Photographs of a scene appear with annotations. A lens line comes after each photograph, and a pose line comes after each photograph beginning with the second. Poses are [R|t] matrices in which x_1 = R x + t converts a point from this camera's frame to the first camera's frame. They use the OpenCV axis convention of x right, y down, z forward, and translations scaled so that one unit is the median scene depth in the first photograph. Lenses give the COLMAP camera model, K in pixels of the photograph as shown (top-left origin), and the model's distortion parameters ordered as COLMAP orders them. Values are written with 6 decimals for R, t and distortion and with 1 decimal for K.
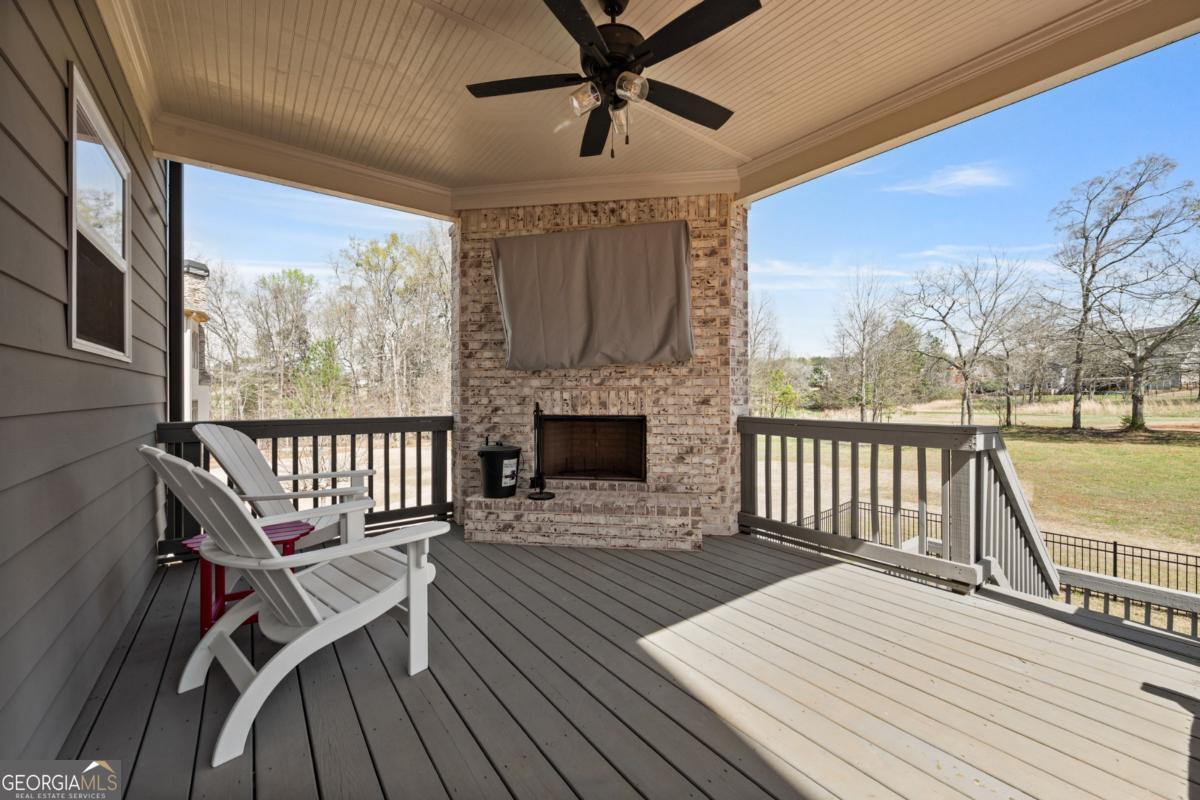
lens RADIAL K [[475.9, 0, 609.2], [0, 475.9, 394.5], [0, 0, 1]] dist [-0.000344, 0.000299]
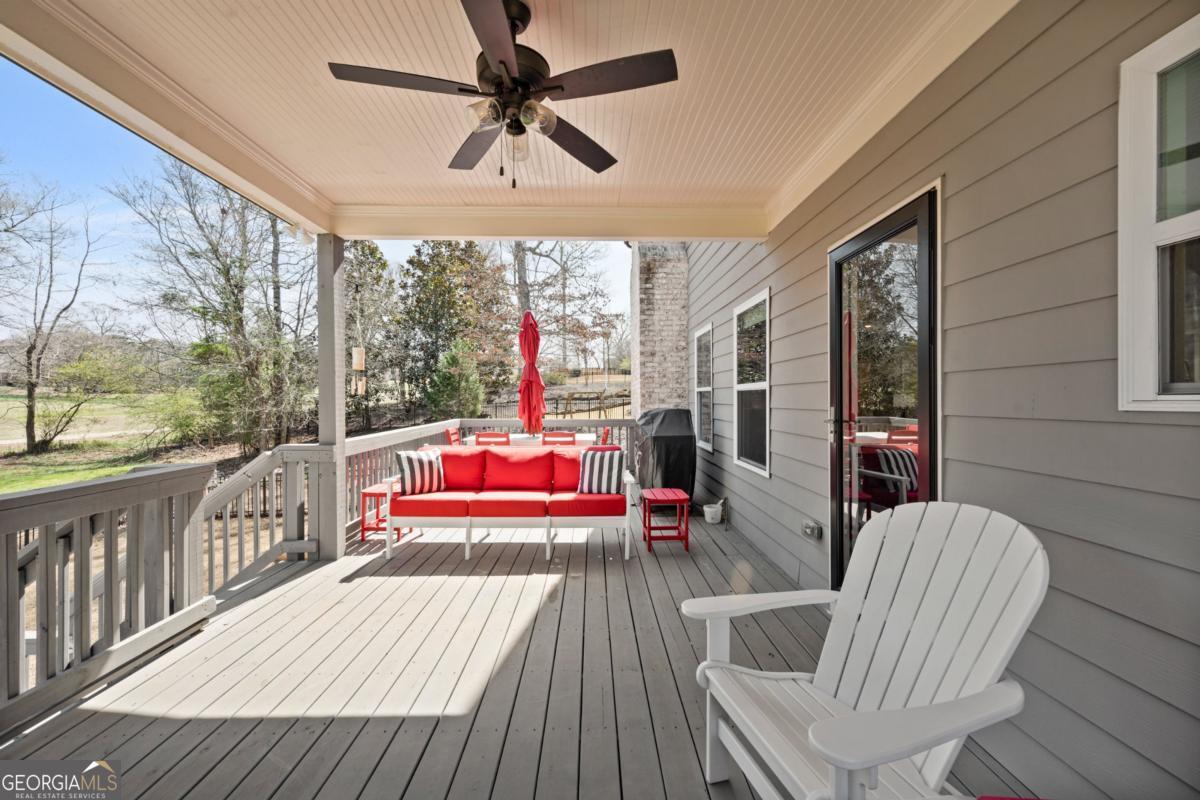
lens RADIAL K [[475.9, 0, 596.0], [0, 475.9, 397.9], [0, 0, 1]] dist [-0.000344, 0.000299]
pose [[-0.801061, 0.001780, 0.598580, -0.043916], [0.001494, 0.999998, -0.000973, -0.006027], [-0.598581, 0.000115, -0.801062, 0.106995]]
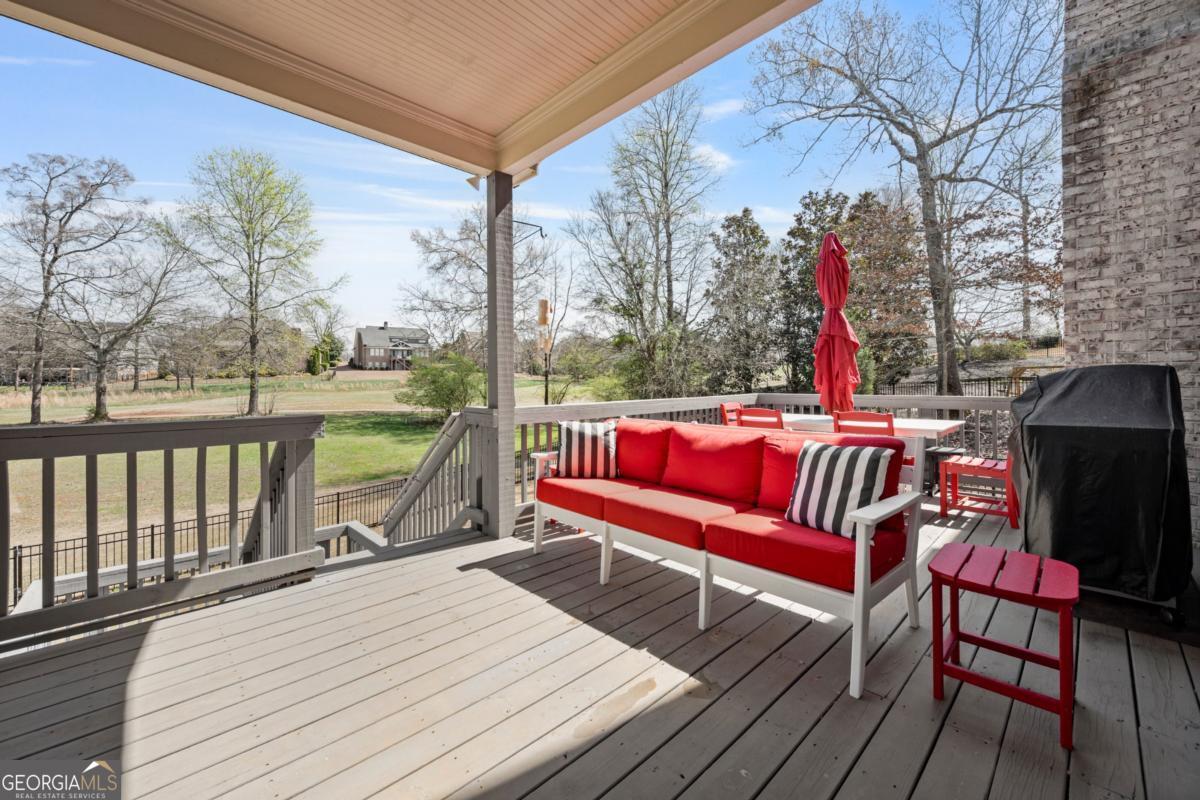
lens RADIAL K [[475.9, 0, 596.2], [0, 475.9, 381.2], [0, 0, 1]] dist [-0.000344, 0.000299]
pose [[-0.104424, 0.005970, 0.994515, -0.027502], [0.003725, 0.999977, -0.005612, 0.000105], [-0.994526, 0.003118, -0.104444, 0.040397]]
